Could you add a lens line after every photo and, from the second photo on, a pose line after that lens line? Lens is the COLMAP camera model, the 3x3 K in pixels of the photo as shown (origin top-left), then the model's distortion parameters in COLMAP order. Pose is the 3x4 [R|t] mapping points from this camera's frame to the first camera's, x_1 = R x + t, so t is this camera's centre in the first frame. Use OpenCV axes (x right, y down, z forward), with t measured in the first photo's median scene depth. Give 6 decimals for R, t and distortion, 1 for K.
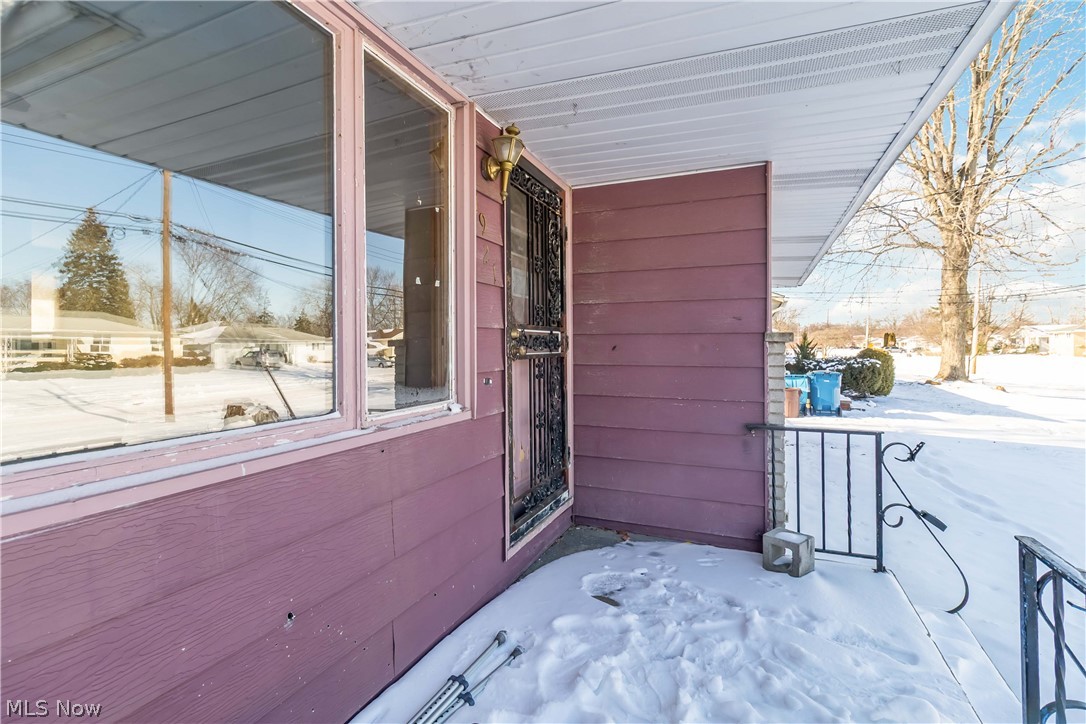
lens RADIAL K [[504.6, 0, 541.0], [0, 504.6, 348.8], [0, 0, 1]] dist [0.003578, 0.000621]
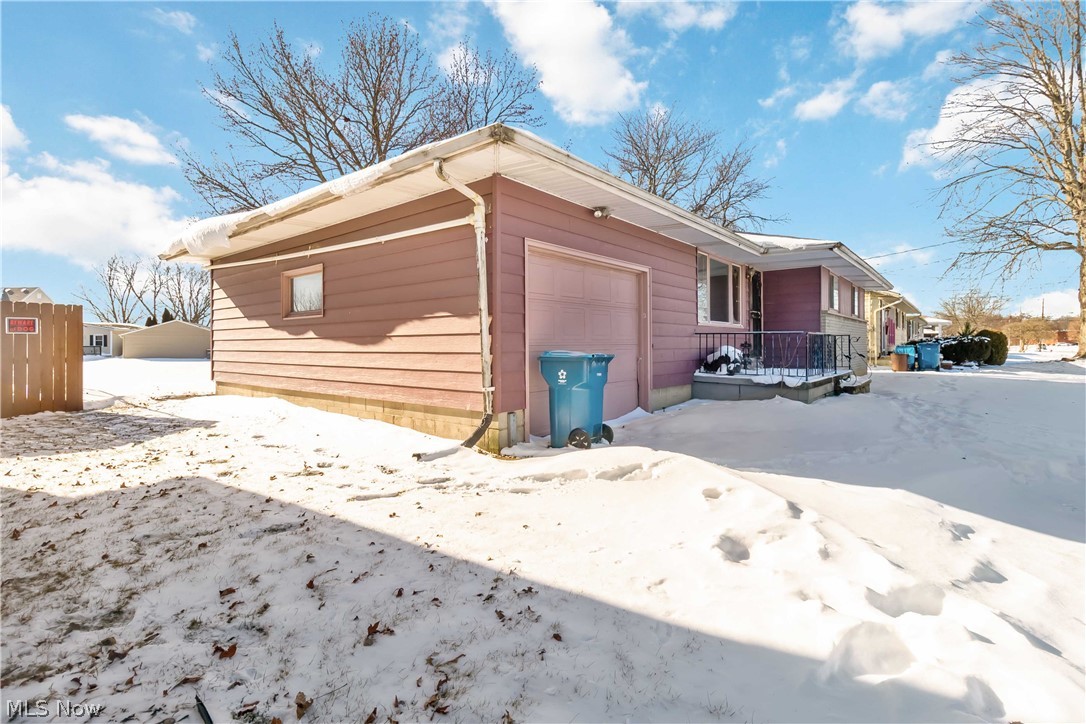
lens RADIAL K [[504.6, 0, 541.0], [0, 504.6, 348.8], [0, 0, 1]] dist [0.003578, 0.000621]
pose [[0.957805, 0.000269, -0.287419, -0.412460], [0.000128, 0.999999, 0.001362, 0.219604], [0.287419, -0.001341, 0.957804, -2.839491]]
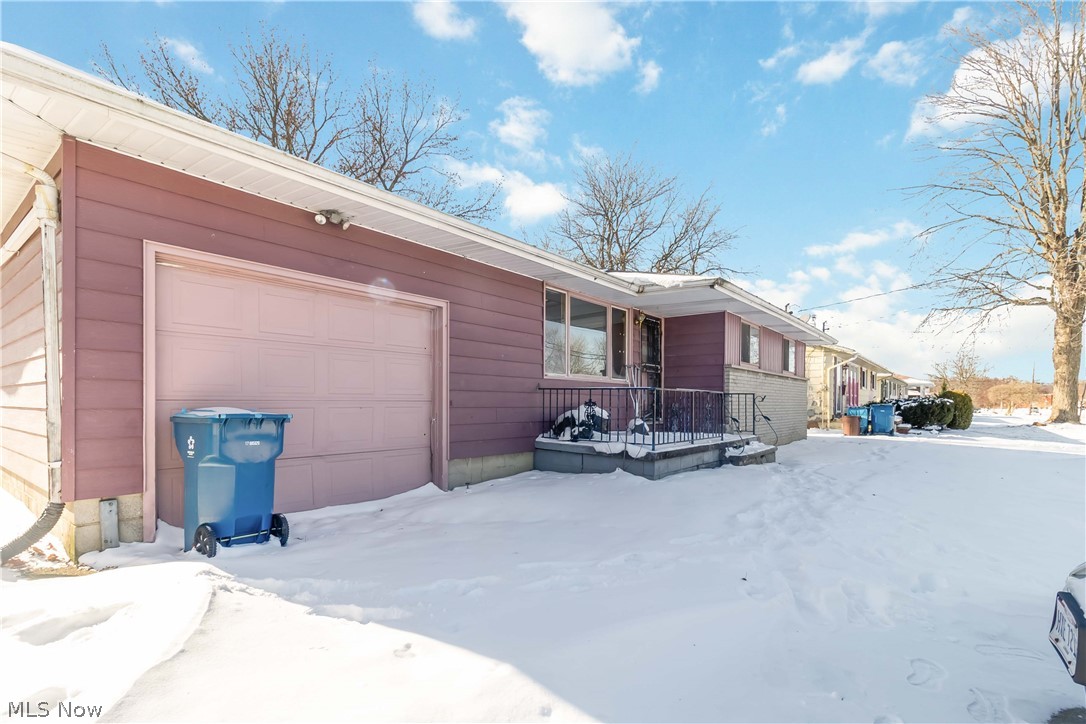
lens RADIAL K [[512.5, 0, 547.0], [0, 512.5, 412.6], [0, 0, 1]] dist [0.002727, 0.000473]
pose [[0.962473, 0.013081, -0.271062, 0.225525], [-0.010201, 0.999876, 0.012031, 0.216477], [0.271186, -0.008815, 0.962487, -2.133840]]
